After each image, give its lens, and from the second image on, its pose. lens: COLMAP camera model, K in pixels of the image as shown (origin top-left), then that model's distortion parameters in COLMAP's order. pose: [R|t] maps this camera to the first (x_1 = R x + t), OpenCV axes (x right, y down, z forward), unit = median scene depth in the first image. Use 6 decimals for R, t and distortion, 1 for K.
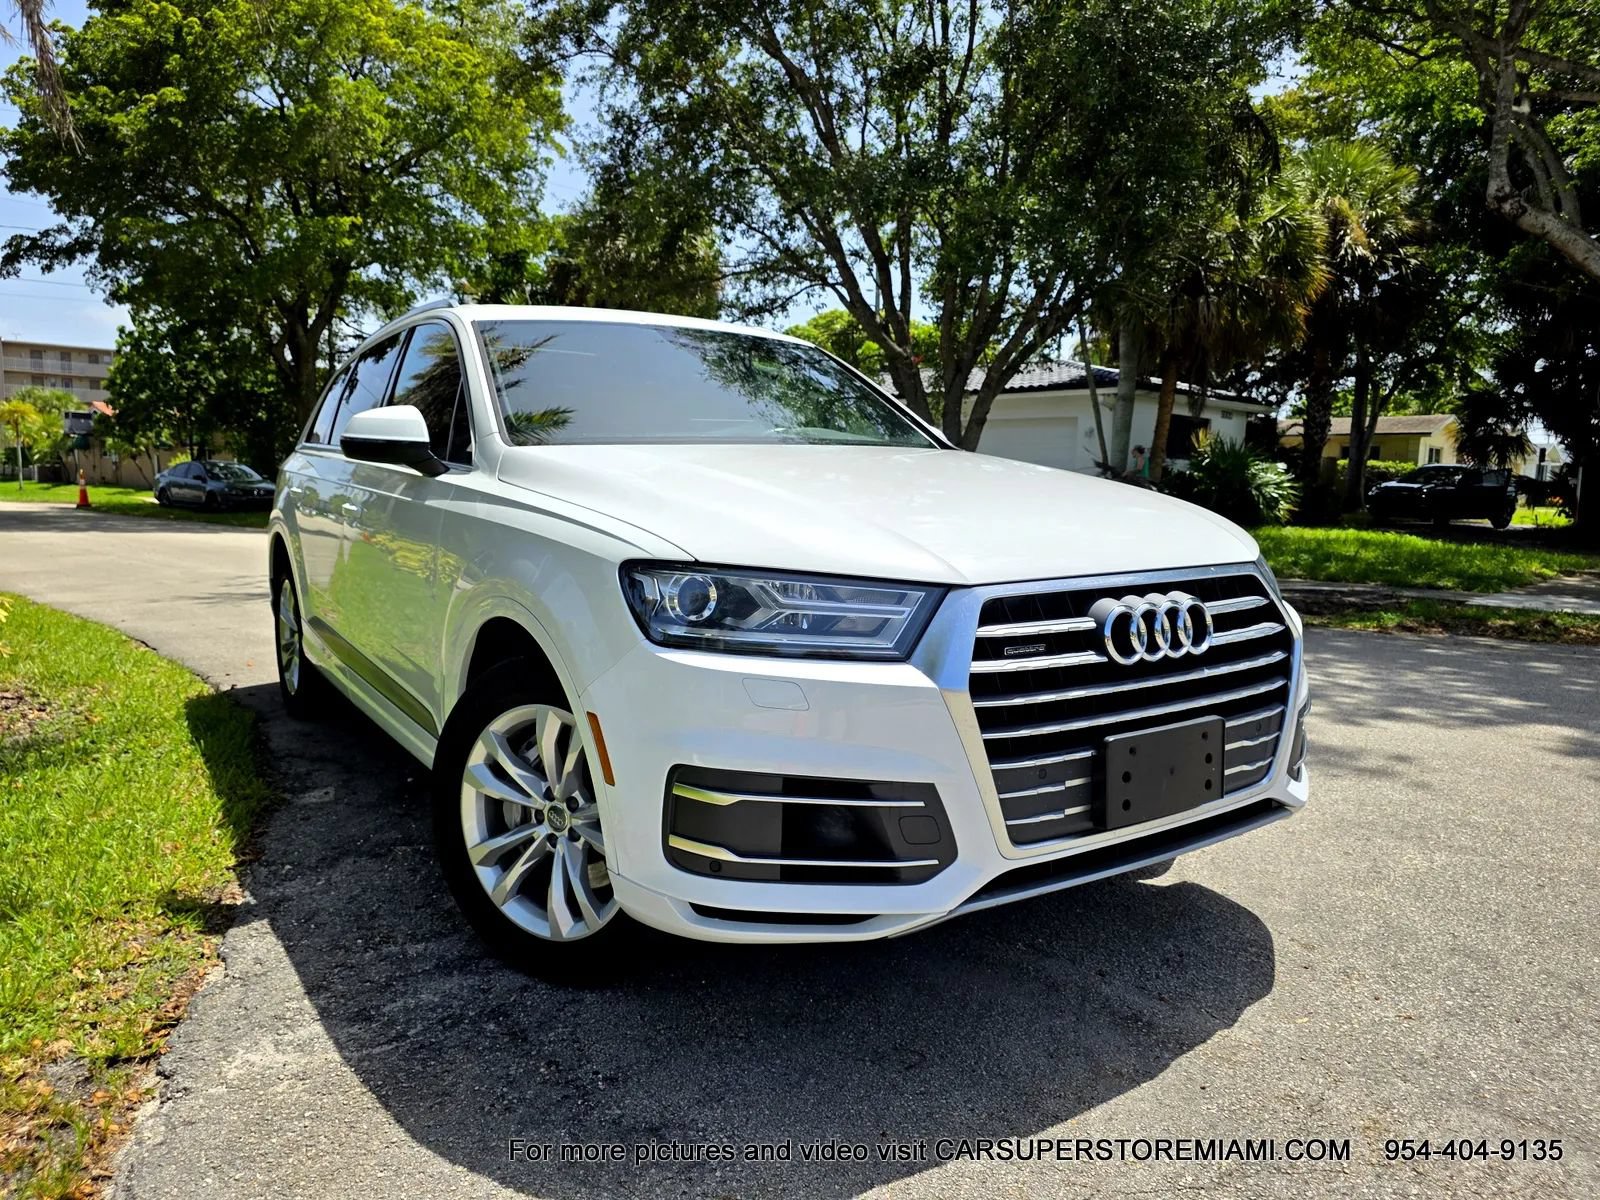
lens RADIAL K [[1098.9, 0, 796.8], [0, 1098.9, 597.1], [0, 0, 1]] dist [0.031081, -0.027735]
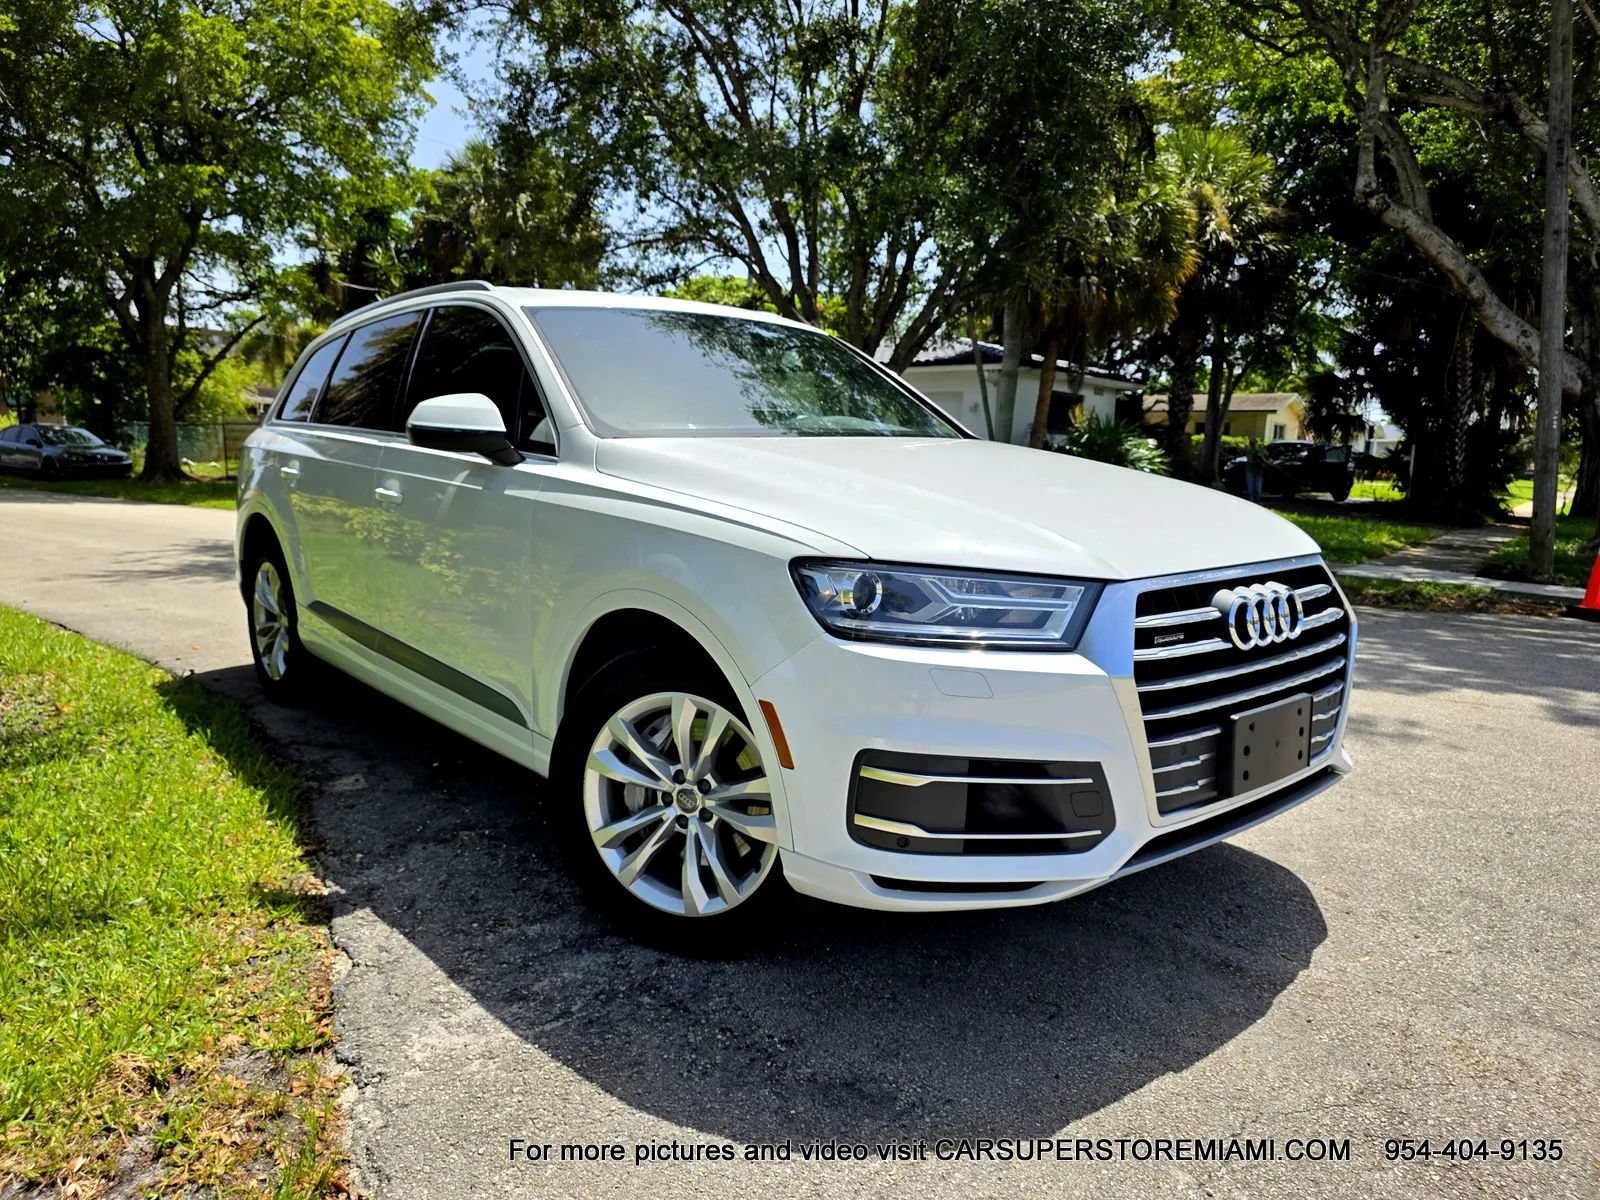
lens RADIAL K [[1098.9, 0, 795.7], [0, 1098.9, 607.9], [0, 0, 1]] dist [0.031081, -0.027735]
pose [[0.992789, -0.008509, 0.119574, -0.191686], [0.004041, 0.999286, 0.037553, -0.016442], [-0.119809, -0.036799, 0.992115, -0.031701]]
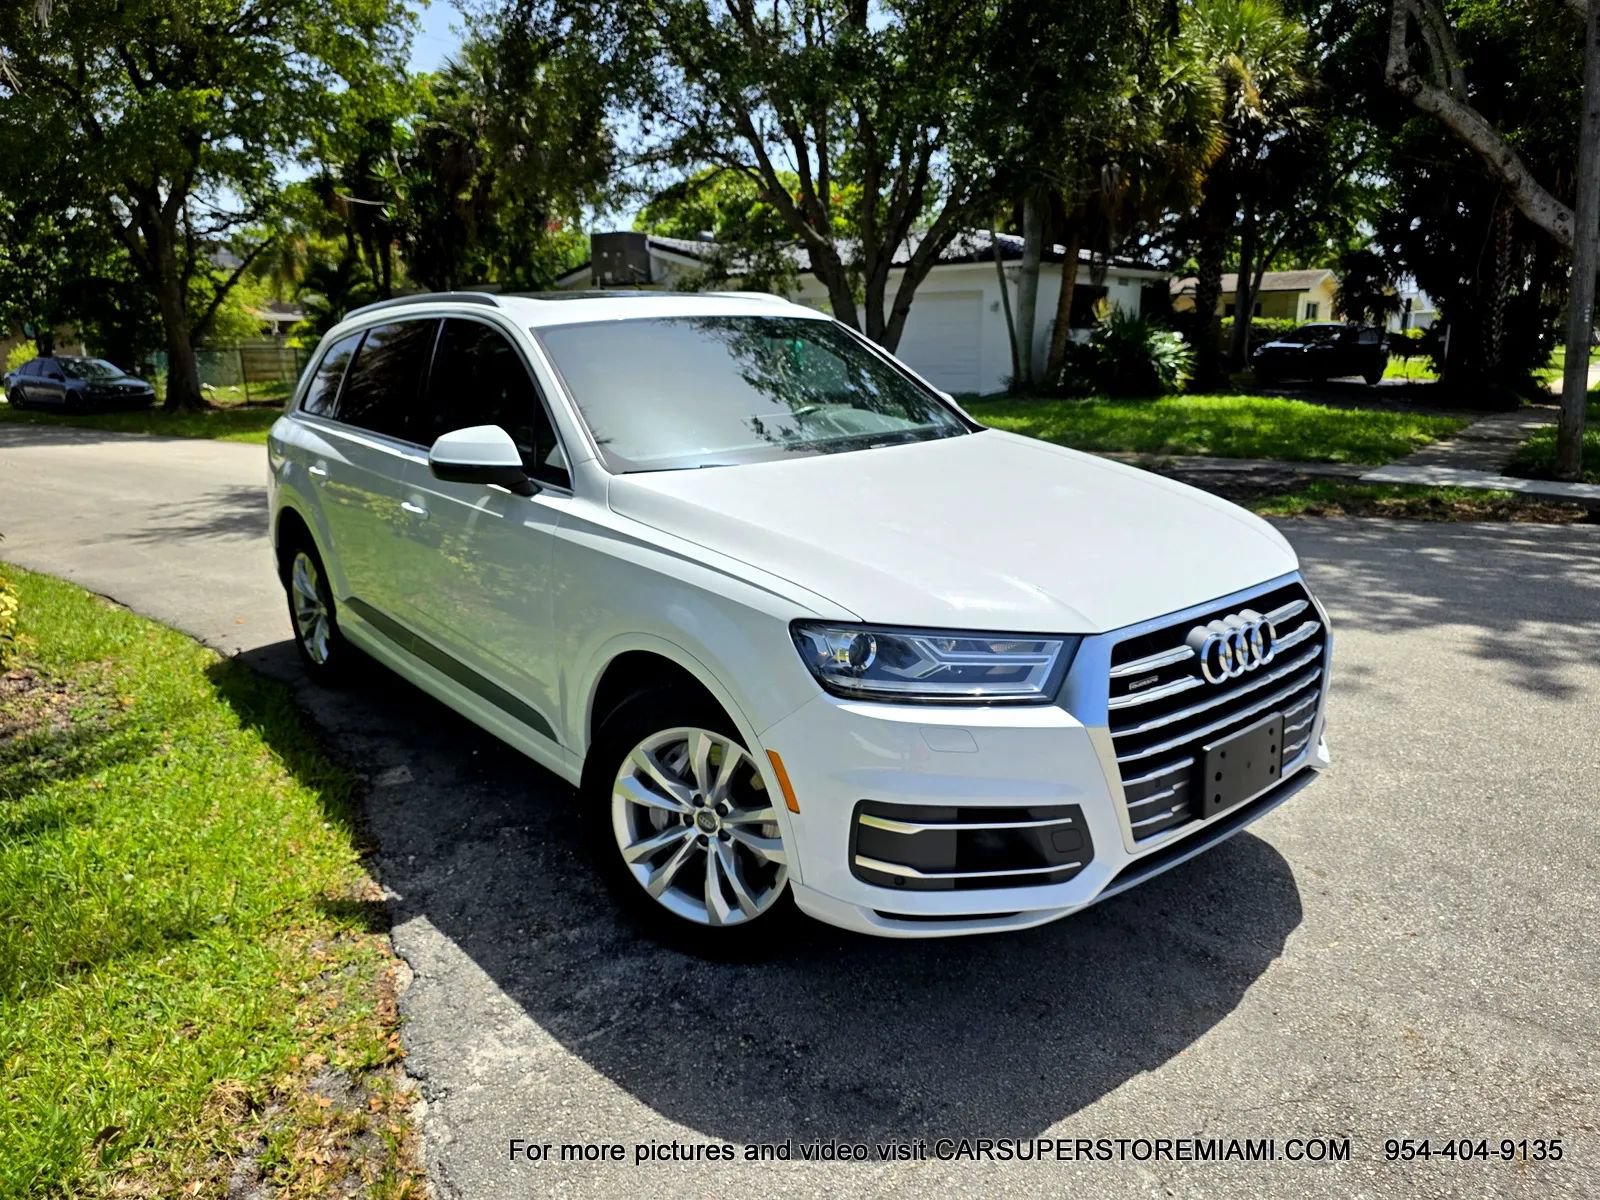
lens RADIAL K [[1098.9, 0, 797.8], [0, 1098.9, 609.2], [0, 0, 1]] dist [0.031081, -0.027735]
pose [[0.994234, -0.052288, 0.093623, -0.176082], [0.039602, 0.990382, 0.132569, -0.132096], [-0.099655, -0.128097, 0.986742, -0.083176]]
